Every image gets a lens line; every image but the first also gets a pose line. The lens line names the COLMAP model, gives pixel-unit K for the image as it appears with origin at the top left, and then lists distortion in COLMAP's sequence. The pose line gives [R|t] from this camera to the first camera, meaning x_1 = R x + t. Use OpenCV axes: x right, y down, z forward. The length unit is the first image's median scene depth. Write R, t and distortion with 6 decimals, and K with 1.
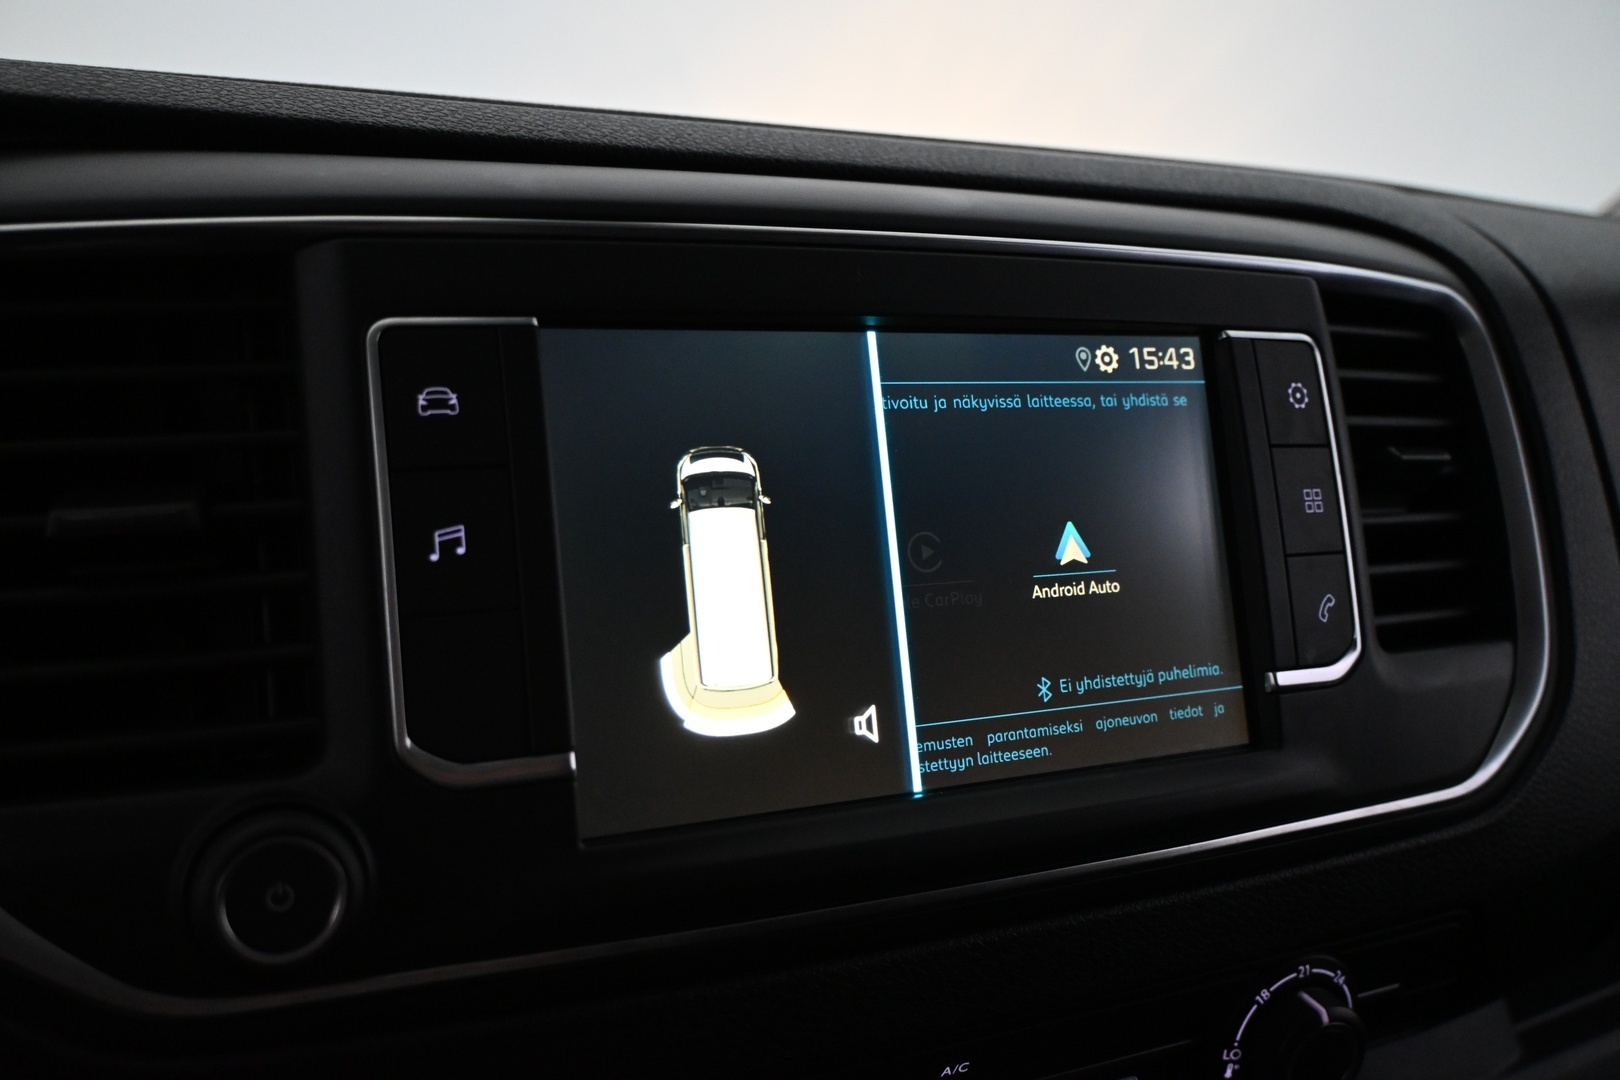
lens RADIAL K [[1399.9, 0, 815.2], [0, 1399.9, 537.9], [0, 0, 1]] dist [-0.015247, 0.000379]
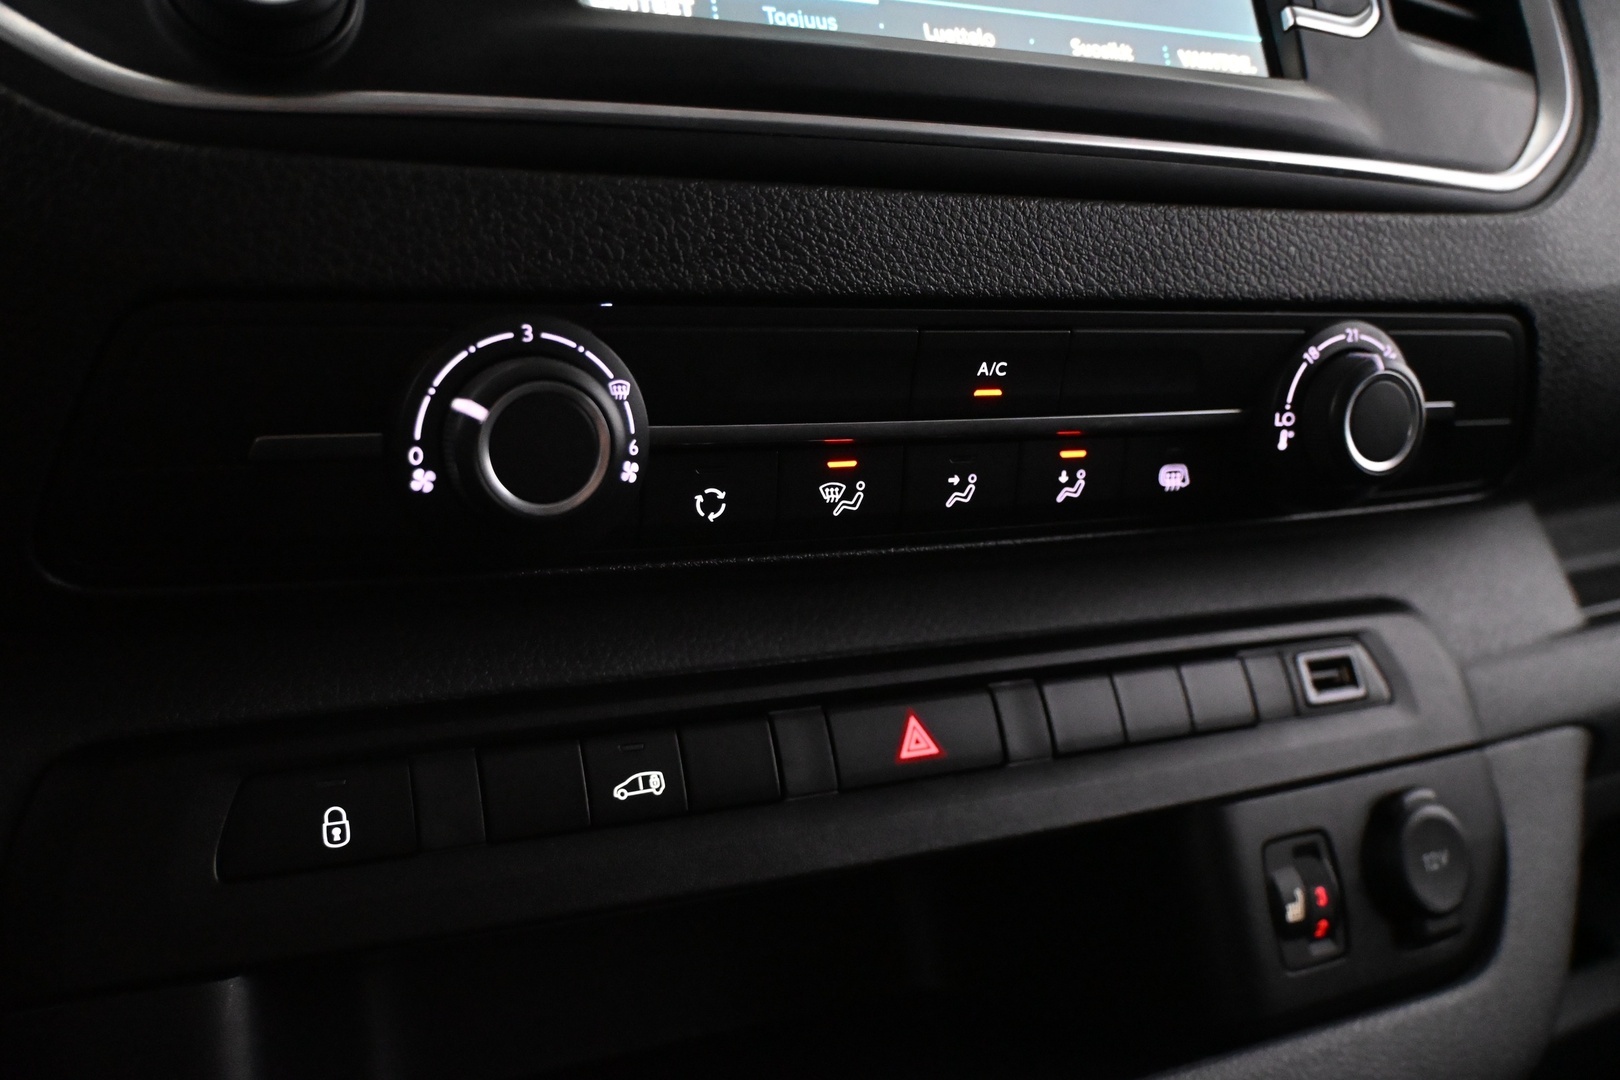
lens RADIAL K [[1399.9, 0, 802.4], [0, 1399.9, 542.3], [0, 0, 1]] dist [-0.015247, 0.000379]
pose [[0.998250, -0.059018, 0.003746, -0.033486], [0.059121, 0.994536, -0.086037, 0.522006], [0.001352, 0.086108, 0.996285, 0.072710]]
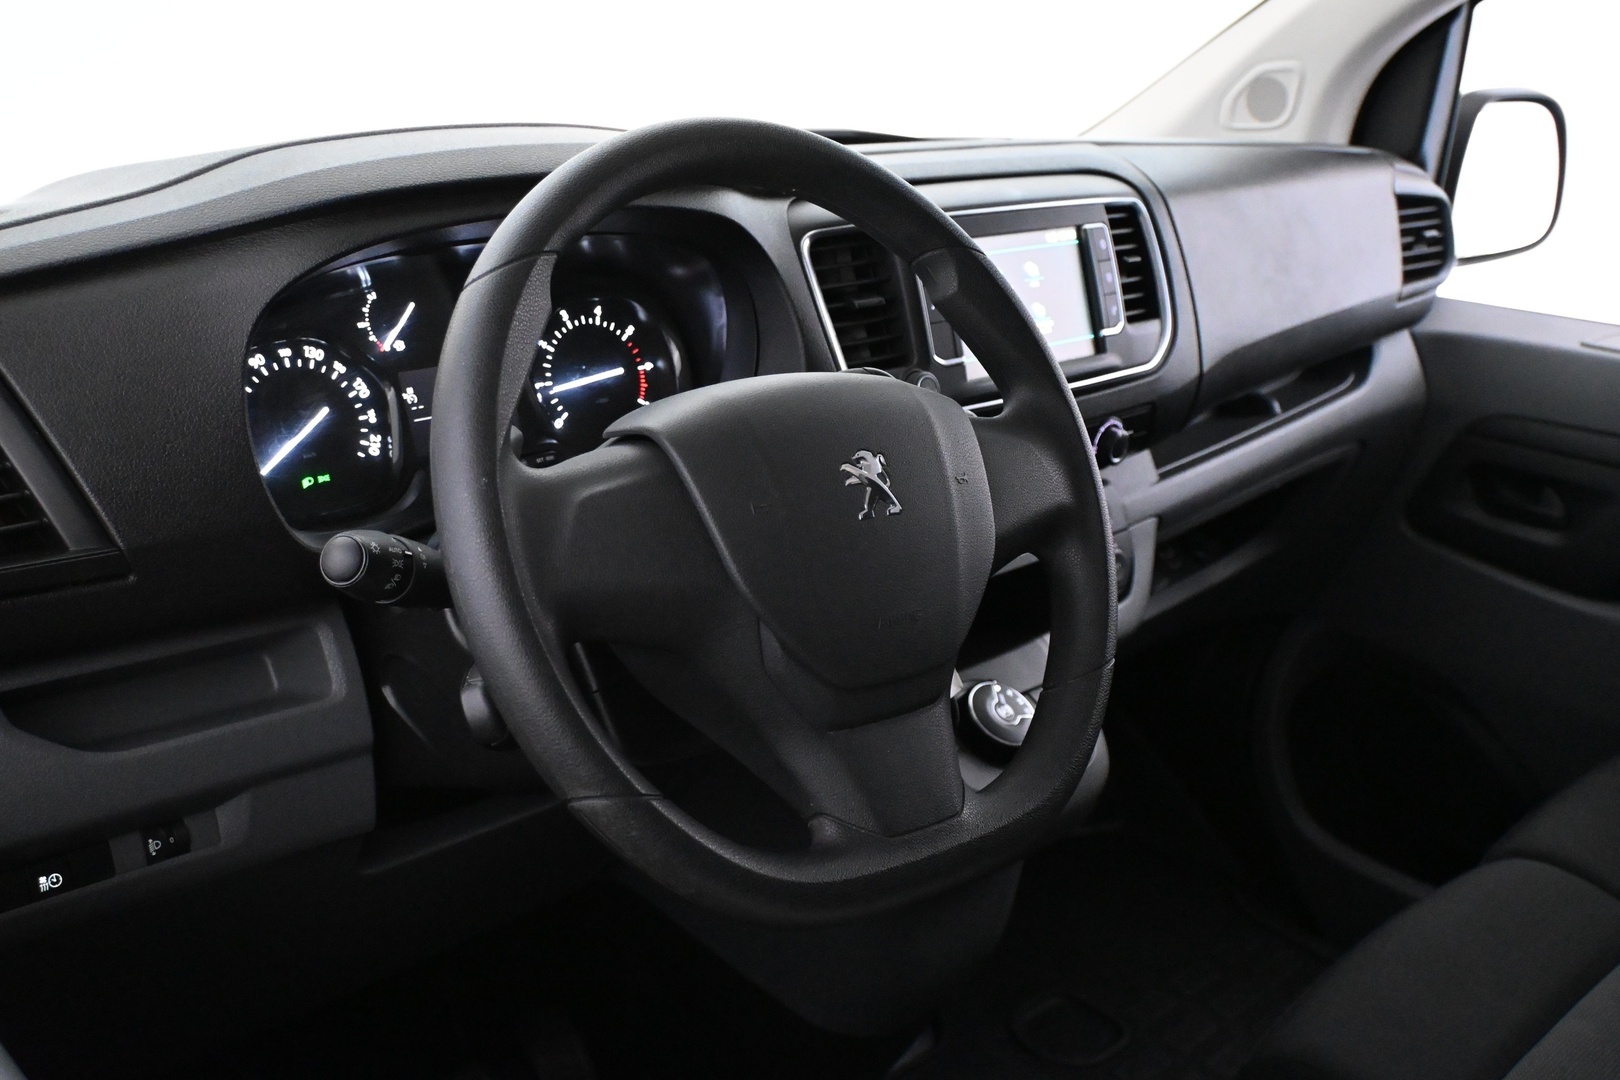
lens RADIAL K [[1676.9, 0, 813.7], [0, 1676.9, 539.2], [0, 0, 1]] dist [-0.001747, 0.000000]
pose [[0.940634, -0.108224, 0.321706, -1.646896], [0.060963, 0.986261, 0.153535, -0.067829], [-0.333902, -0.124808, 0.934308, -2.543409]]
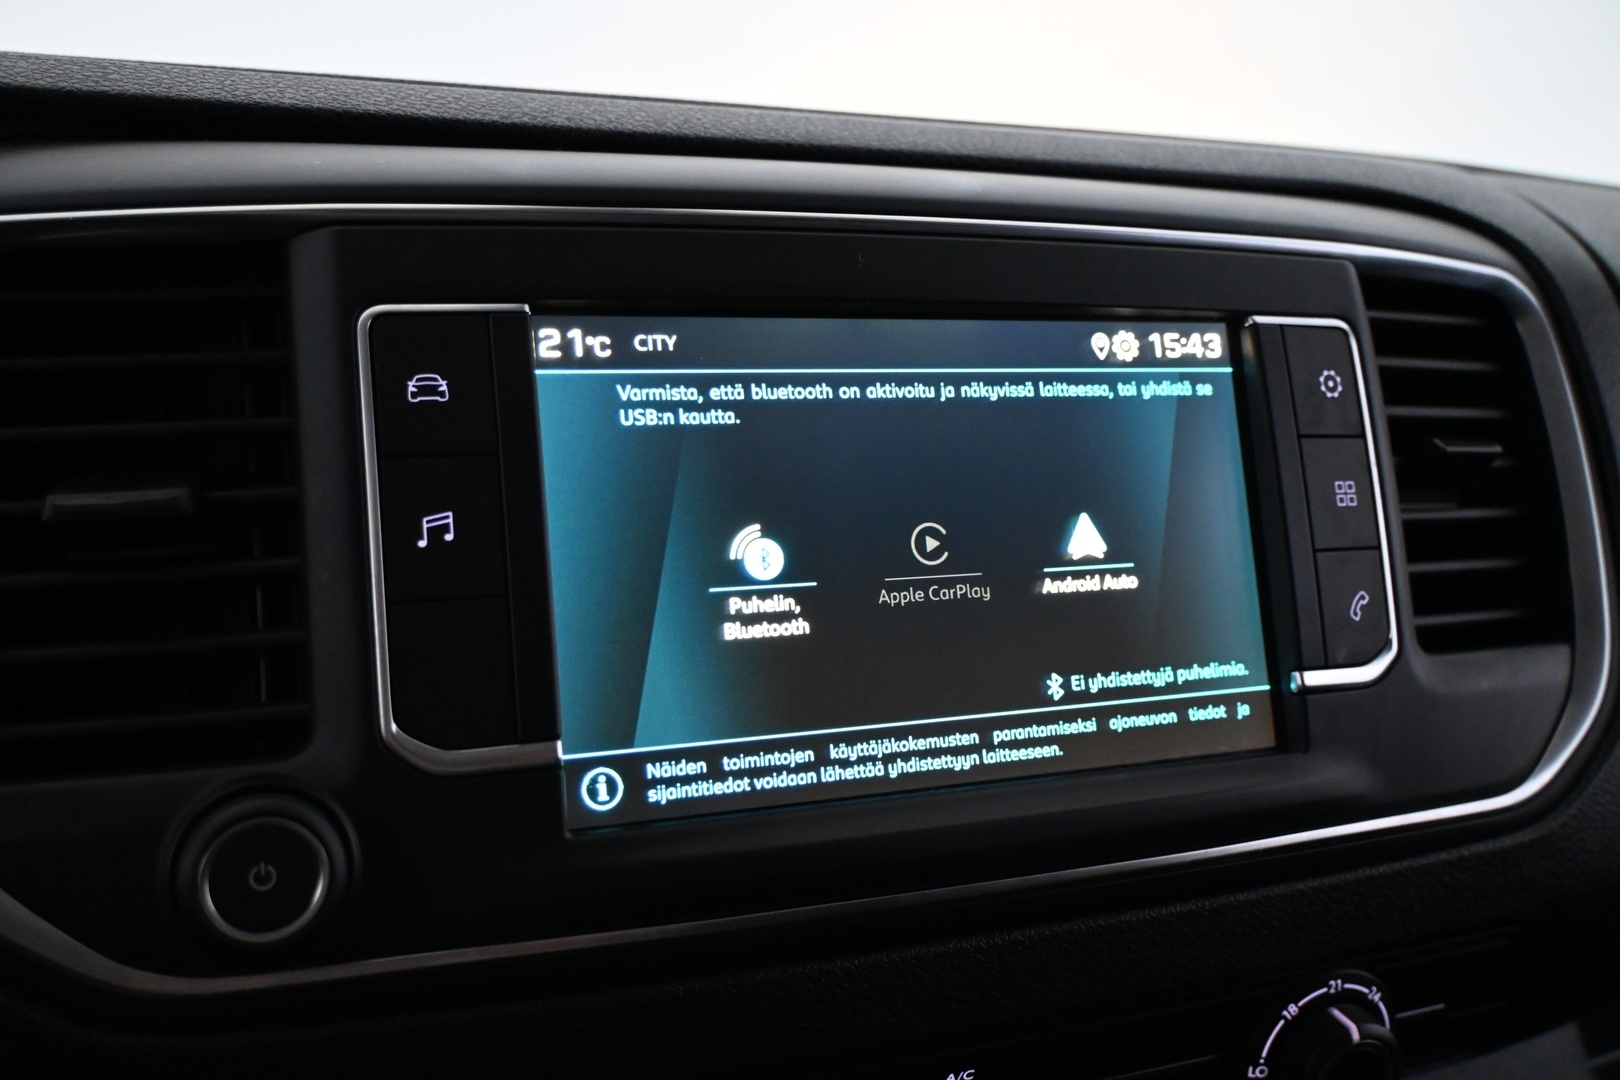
lens RADIAL K [[1487.0, 0, 812.6], [0, 1487.0, 537.2], [0, 0, 1]] dist [-0.015019, 0.000000]
pose [[0.998541, 0.003242, -0.053907, 0.048086], [-0.003610, 0.999971, -0.006718, 0.011652], [0.053883, 0.006903, 0.998523, -0.035086]]
